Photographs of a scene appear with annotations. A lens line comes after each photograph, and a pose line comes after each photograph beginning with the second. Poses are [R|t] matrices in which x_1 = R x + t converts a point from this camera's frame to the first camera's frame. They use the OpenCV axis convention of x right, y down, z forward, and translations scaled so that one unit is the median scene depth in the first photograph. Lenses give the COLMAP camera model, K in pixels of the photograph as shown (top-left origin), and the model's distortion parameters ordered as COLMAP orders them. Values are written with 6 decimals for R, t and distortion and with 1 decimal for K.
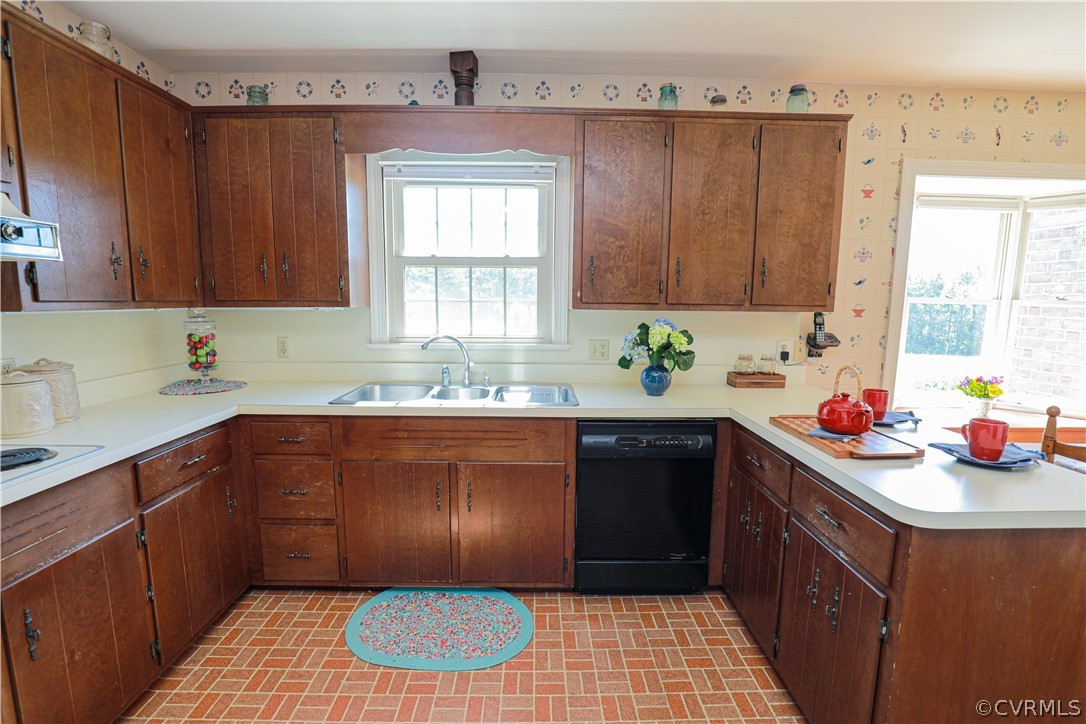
lens RADIAL K [[496.9, 0, 544.5], [0, 496.9, 367.7], [0, 0, 1]] dist [-0.038341, 0.007839]
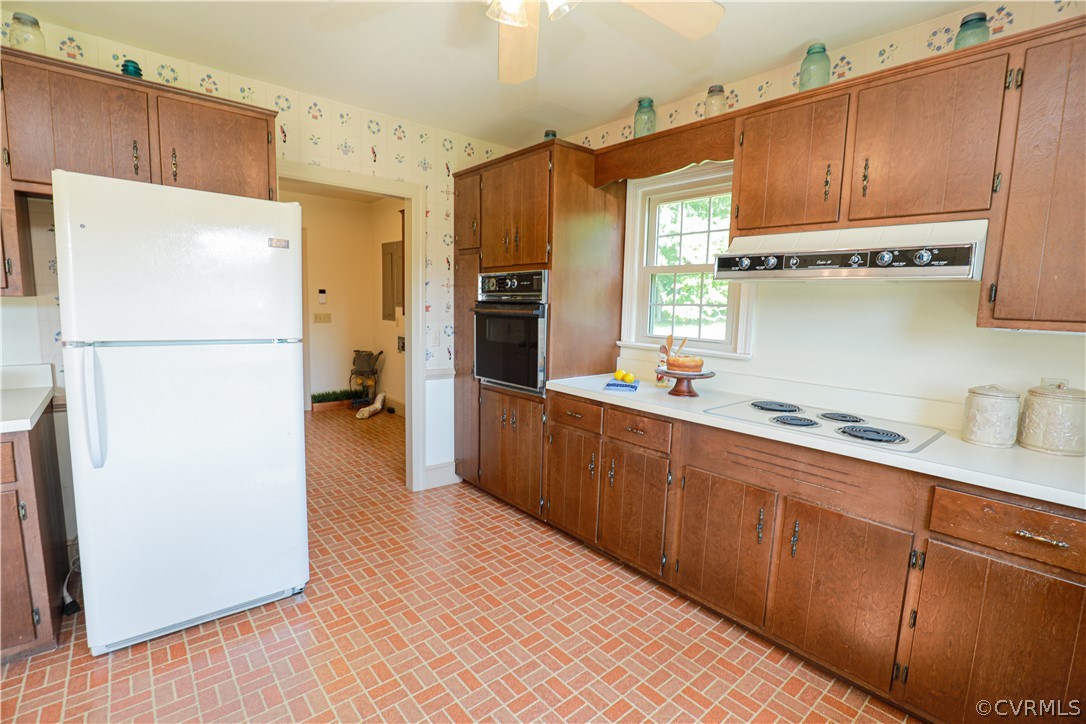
lens RADIAL K [[494.8, 0, 542.2], [0, 494.8, 365.5], [0, 0, 1]] dist [-0.038676, 0.008013]
pose [[-0.767868, 0.049781, -0.638671, 0.232966], [-0.122820, 0.967041, 0.223042, -0.100601], [0.628724, 0.249709, -0.736445, 0.783555]]
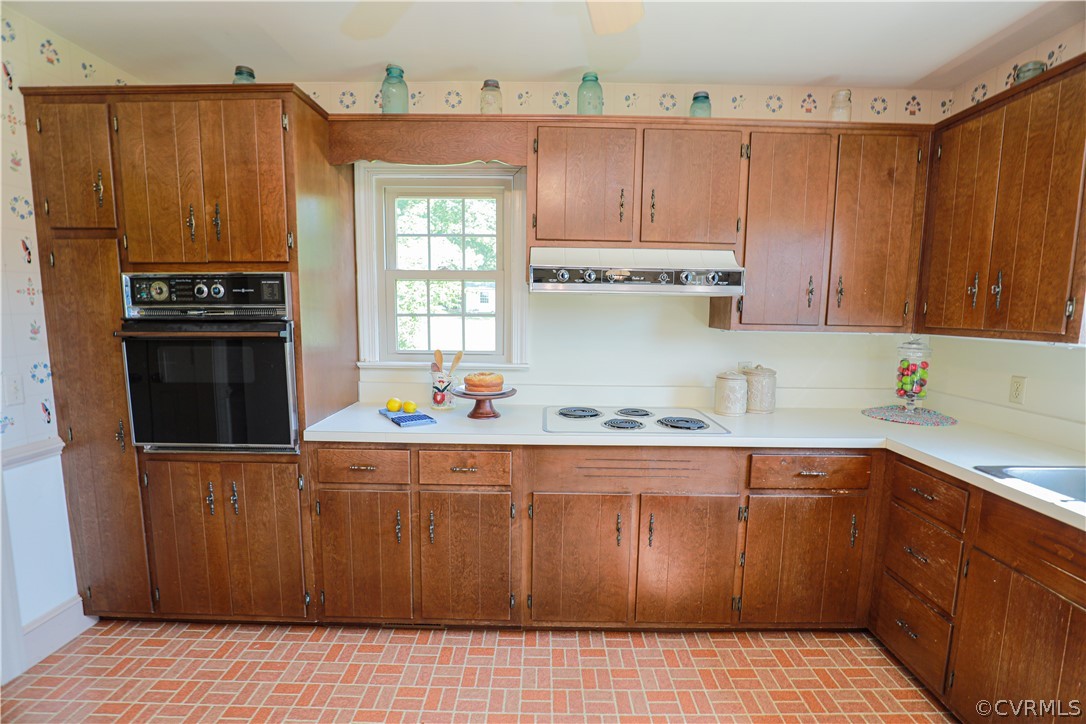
lens RADIAL K [[494.8, 0, 542.2], [0, 494.8, 365.5], [0, 0, 1]] dist [-0.038676, 0.008013]
pose [[-0.021903, 0.105802, -0.994146, 0.272725], [-0.149010, 0.982932, 0.107892, -0.057064], [0.988593, 0.150501, -0.005763, 0.298700]]
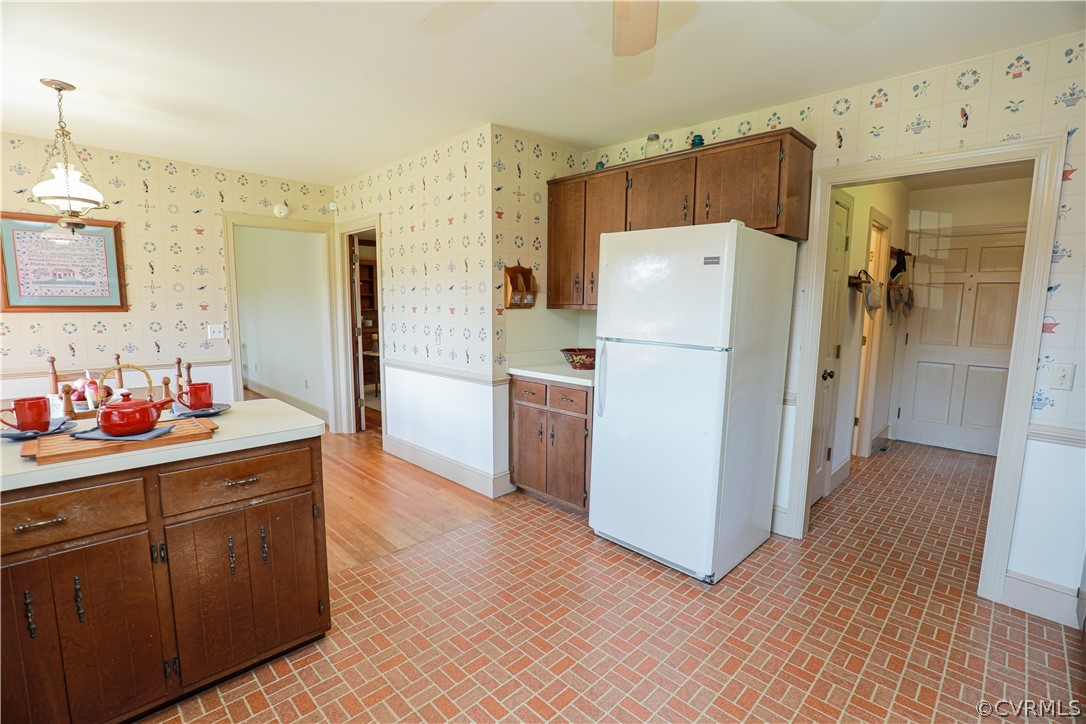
lens RADIAL K [[496.9, 0, 544.5], [0, 496.9, 367.7], [0, 0, 1]] dist [-0.038341, 0.007839]
pose [[-0.698932, -0.110423, 0.706612, -0.445122], [0.080113, 0.969702, 0.230779, -0.105942], [-0.710687, 0.217908, -0.668909, 0.730771]]
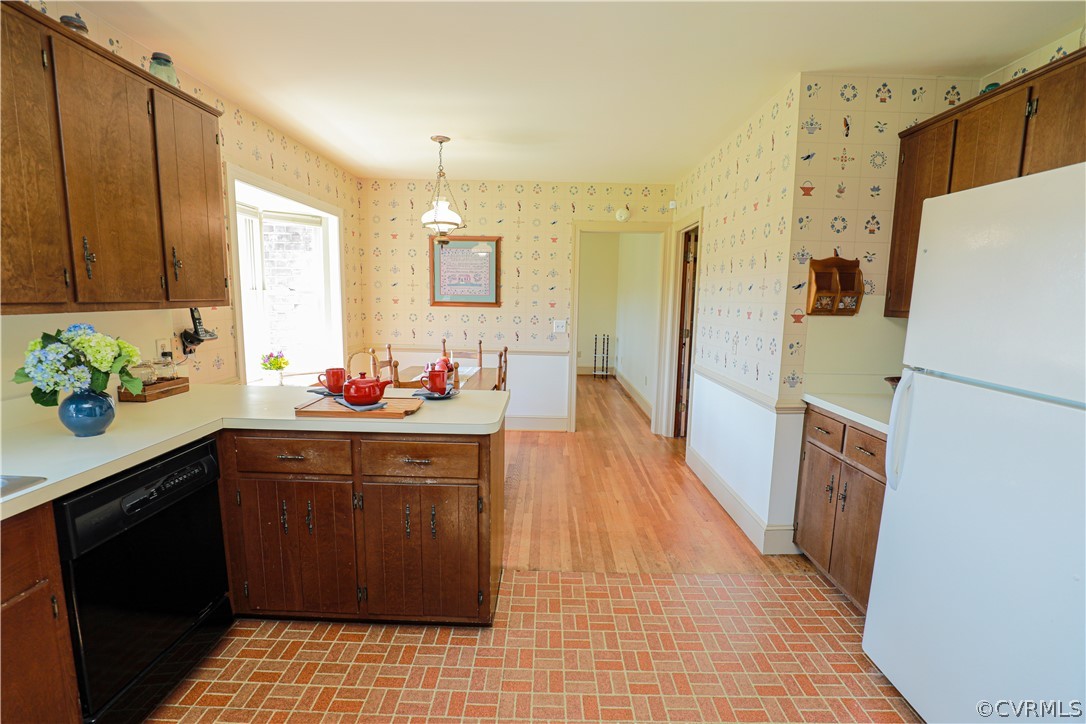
lens RADIAL K [[502.4, 0, 542.8], [0, 502.4, 366.6], [0, 0, 1]] dist [-0.036972, 0.007507]
pose [[0.026284, -0.149384, 0.988430, -0.441156], [0.120063, 0.982086, 0.145233, -0.064305], [-0.992418, 0.114856, 0.043749, 0.342147]]
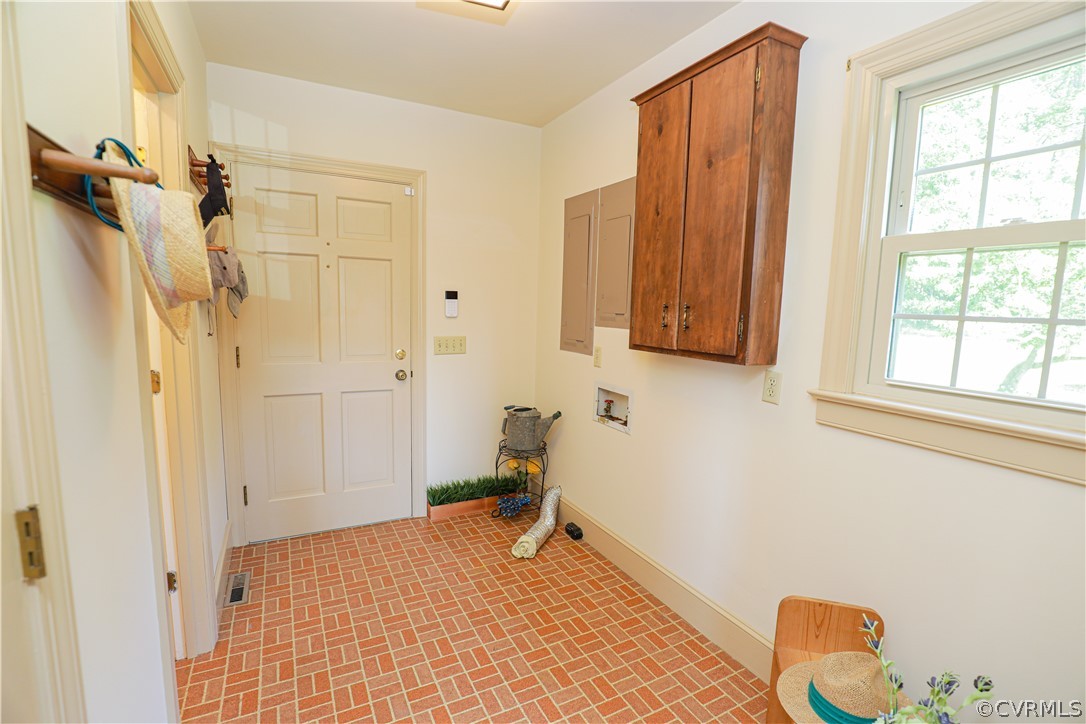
lens RADIAL K [[494.8, 0, 542.2], [0, 494.8, 365.5], [0, 0, 1]] dist [-0.038676, 0.008013]
pose [[-0.891864, 0.022815, -0.451728, -0.145237], [-0.095056, 0.966968, 0.236510, 0.081533], [0.442203, 0.253874, -0.860235, -0.583155]]
